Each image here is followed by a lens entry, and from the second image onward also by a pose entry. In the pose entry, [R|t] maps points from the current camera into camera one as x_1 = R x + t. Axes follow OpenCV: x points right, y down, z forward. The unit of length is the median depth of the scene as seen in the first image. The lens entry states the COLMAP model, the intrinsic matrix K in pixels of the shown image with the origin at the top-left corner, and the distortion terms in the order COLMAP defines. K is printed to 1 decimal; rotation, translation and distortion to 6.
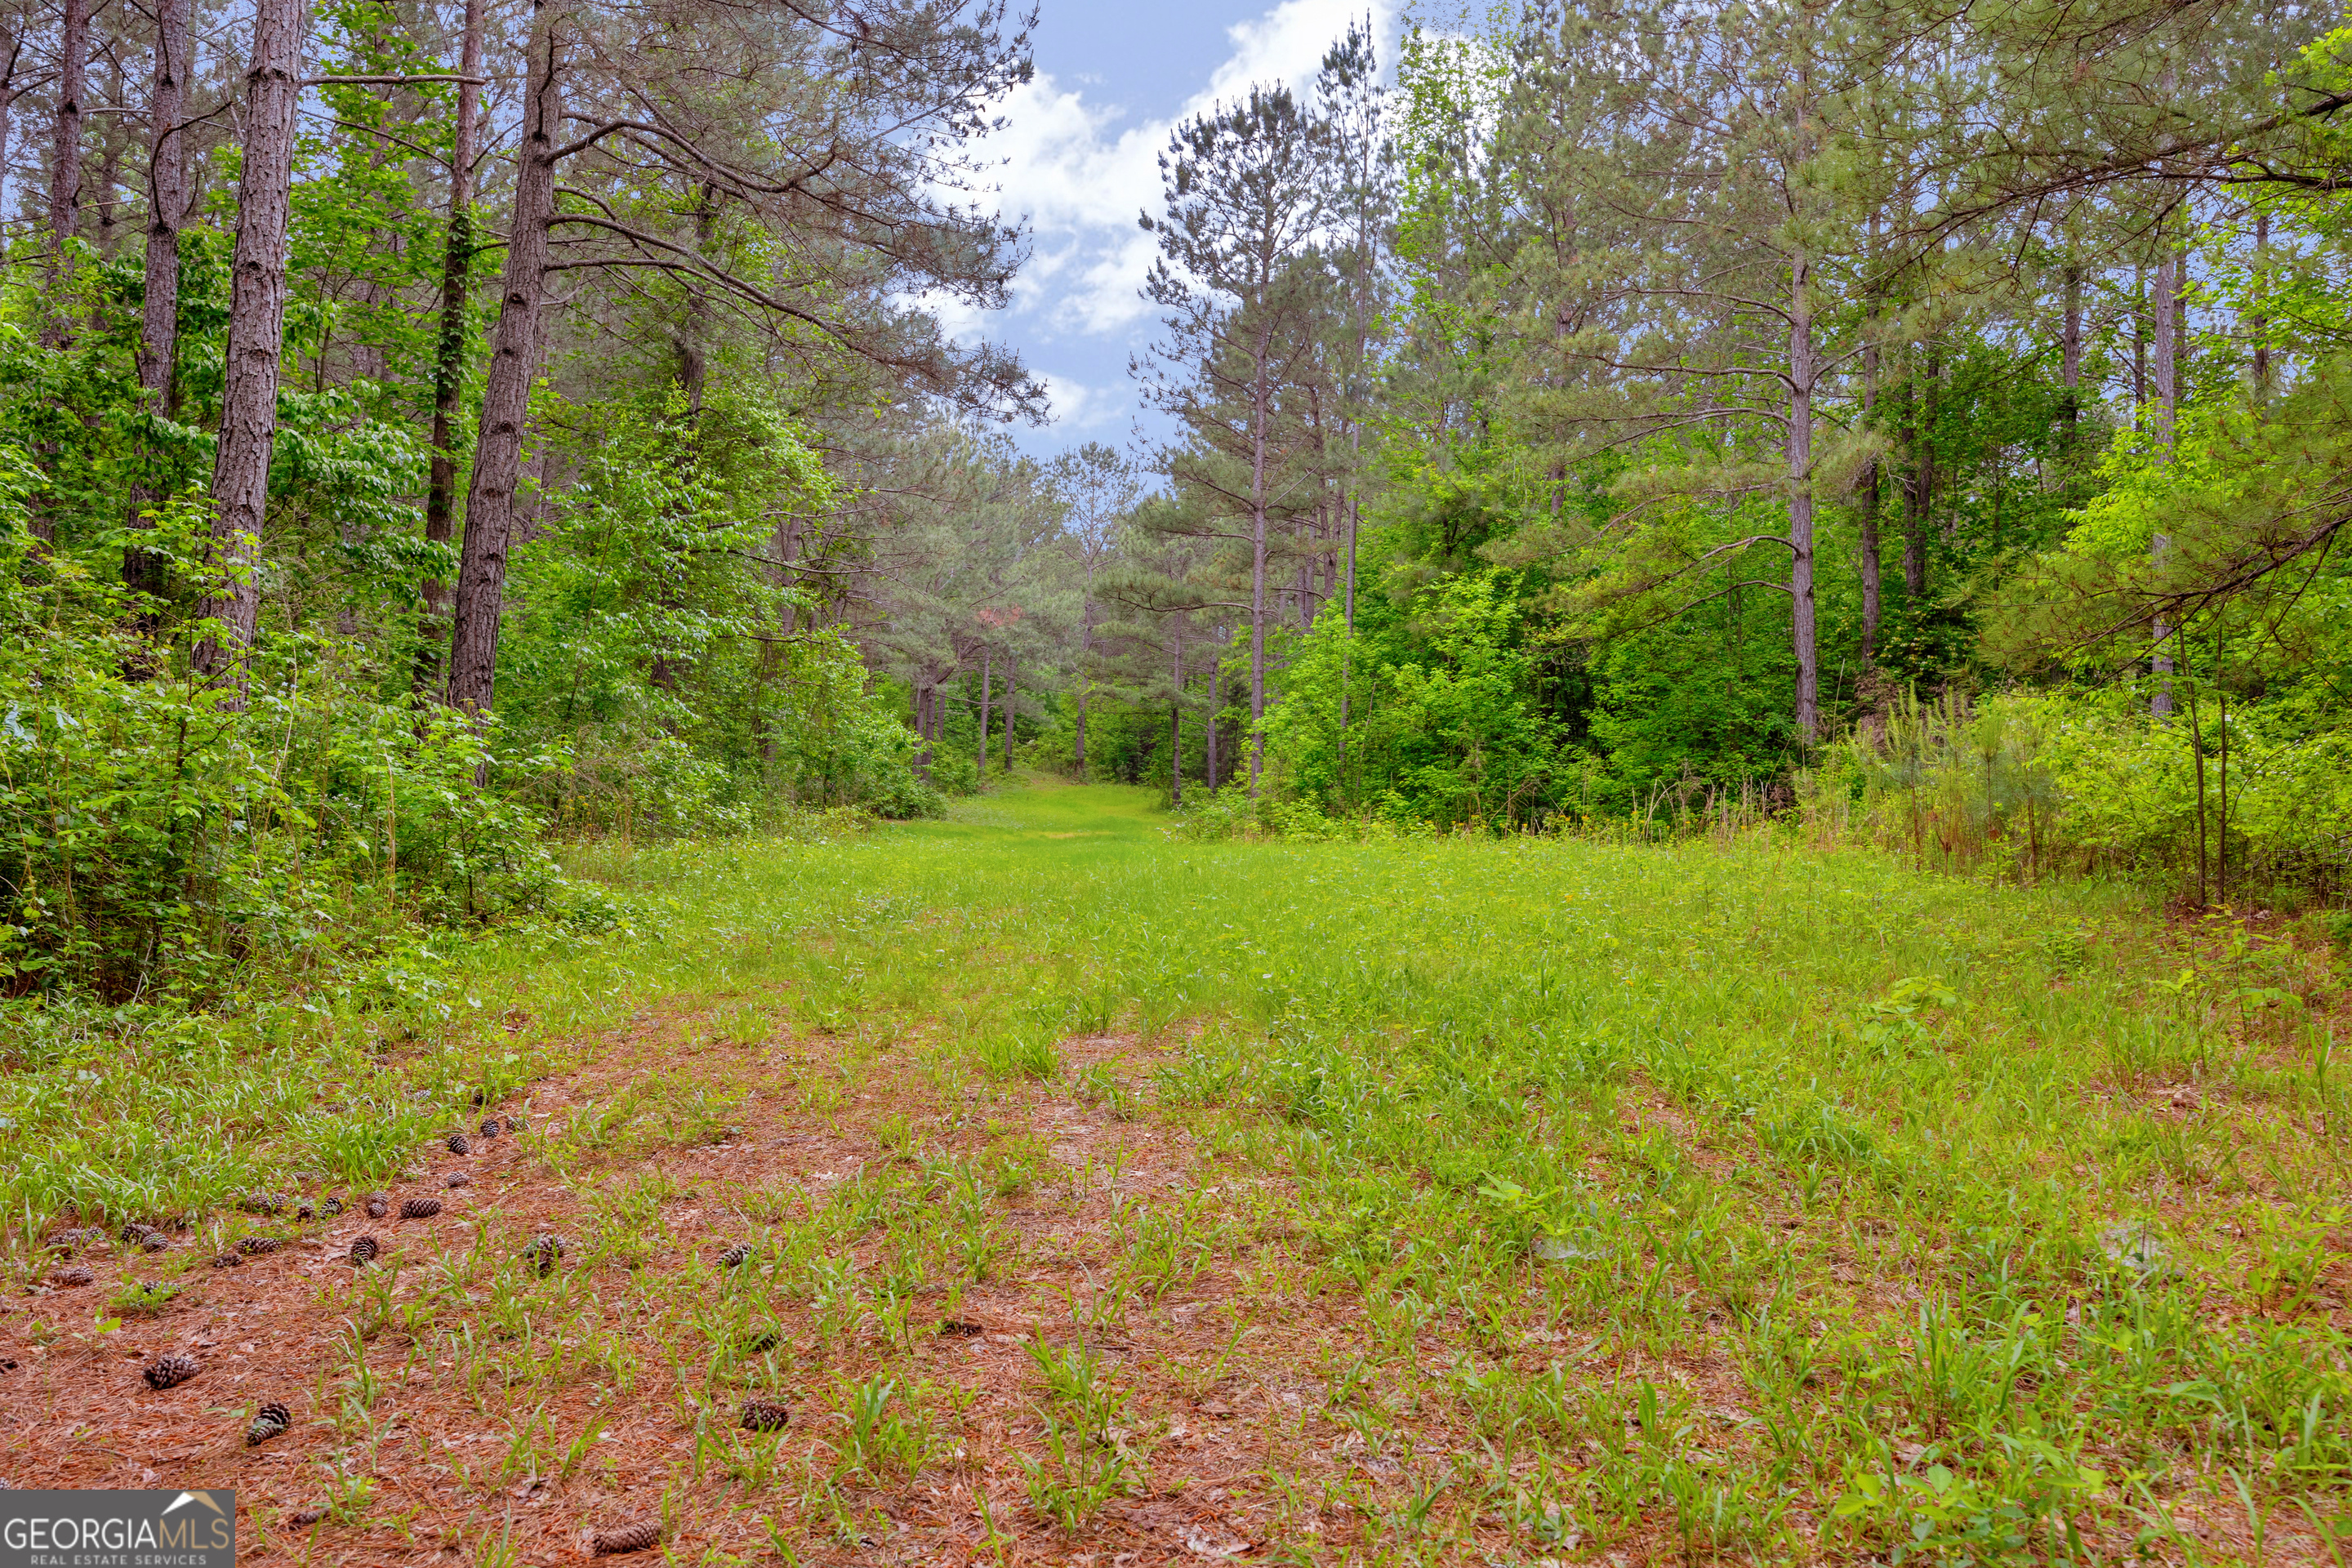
lens RADIAL K [[1854.6, 0, 1175.2], [0, 1854.6, 789.2], [0, 0, 1]] dist [0.007168, -0.002147]
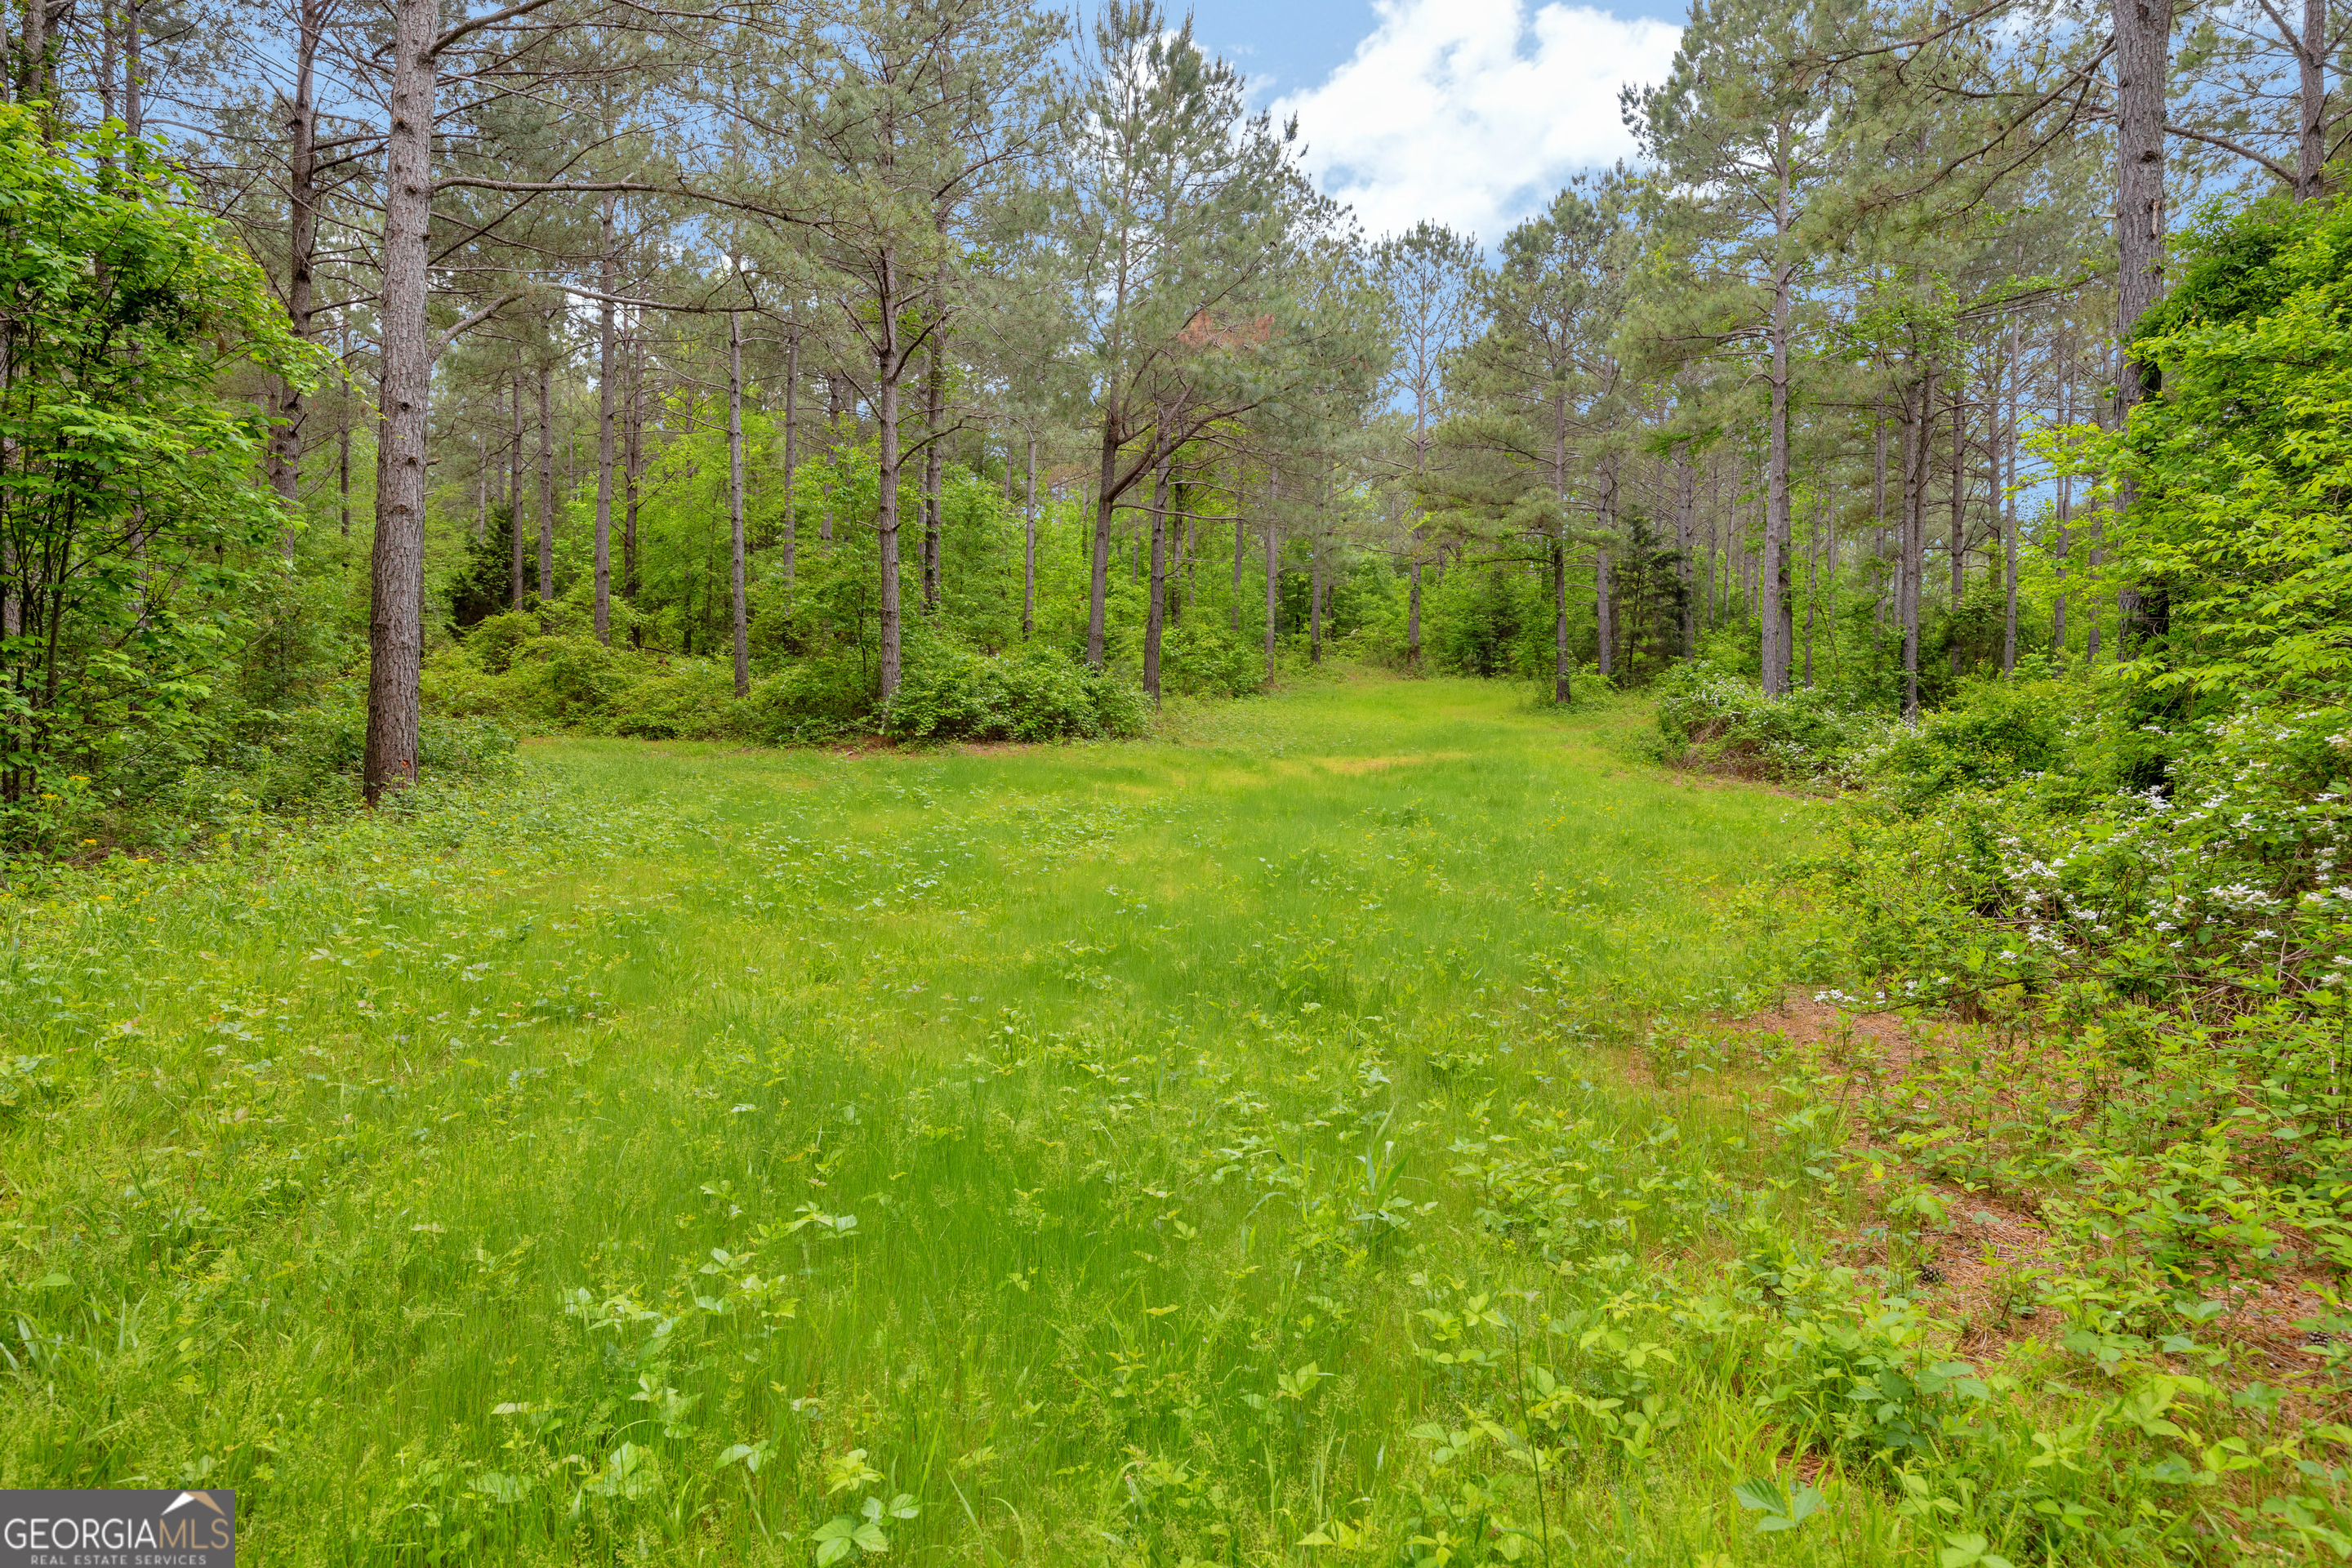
lens RADIAL K [[1854.6, 0, 1173.4], [0, 1854.6, 782.1], [0, 0, 1]] dist [0.007168, -0.002147]
pose [[0.982512, -0.020704, -0.185043, -0.013165], [0.029159, 0.998646, 0.043085, 0.004403], [0.183900, -0.047727, 0.981786, 0.336806]]
